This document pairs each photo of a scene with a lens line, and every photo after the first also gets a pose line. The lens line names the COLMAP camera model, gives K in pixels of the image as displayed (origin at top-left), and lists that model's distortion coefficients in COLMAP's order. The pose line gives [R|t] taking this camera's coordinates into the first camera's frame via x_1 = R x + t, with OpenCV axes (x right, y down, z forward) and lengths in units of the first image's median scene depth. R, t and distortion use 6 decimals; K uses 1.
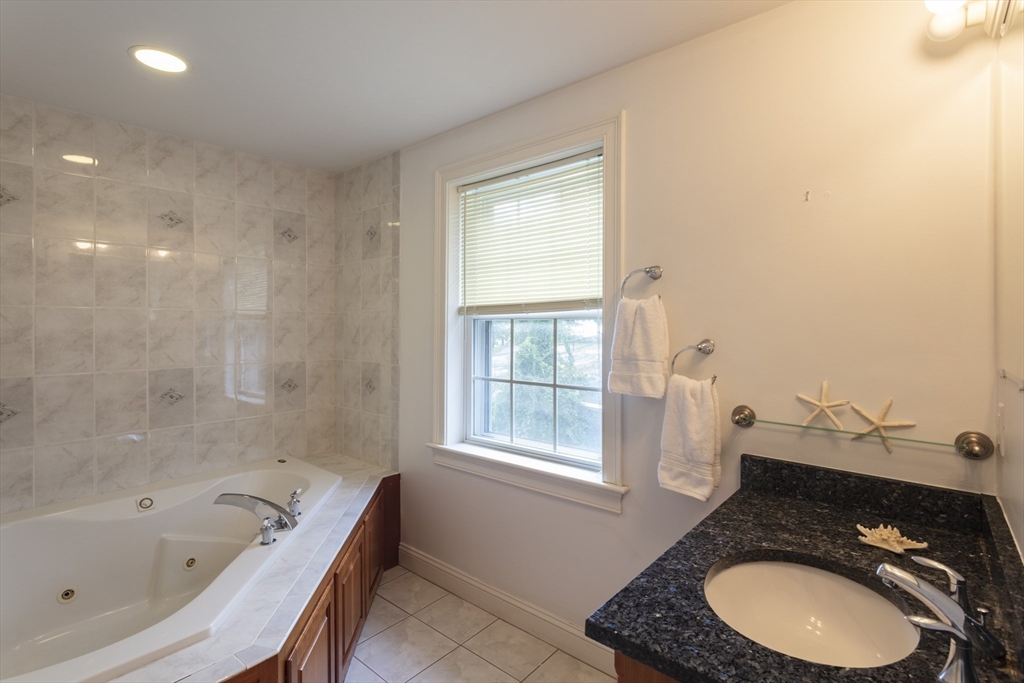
lens RADIAL K [[493.8, 0, 512.0], [0, 493.8, 324.7], [0, 0, 1]] dist [-0.000148, 0.000516]
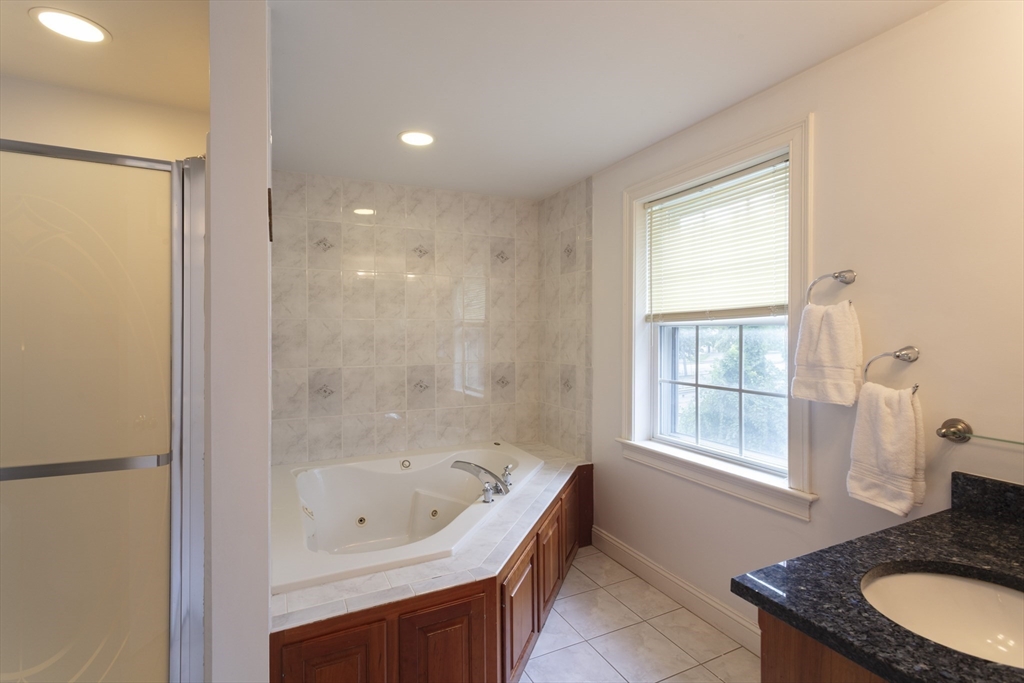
lens RADIAL K [[498.6, 0, 517.8], [0, 498.6, 337.0], [0, 0, 1]] dist [0.003034, 0.000523]
pose [[0.924661, 0.002647, -0.380783, 0.059432], [0.002028, 0.999927, 0.011875, -0.000803], [0.380787, -0.011753, 0.924588, -0.140362]]
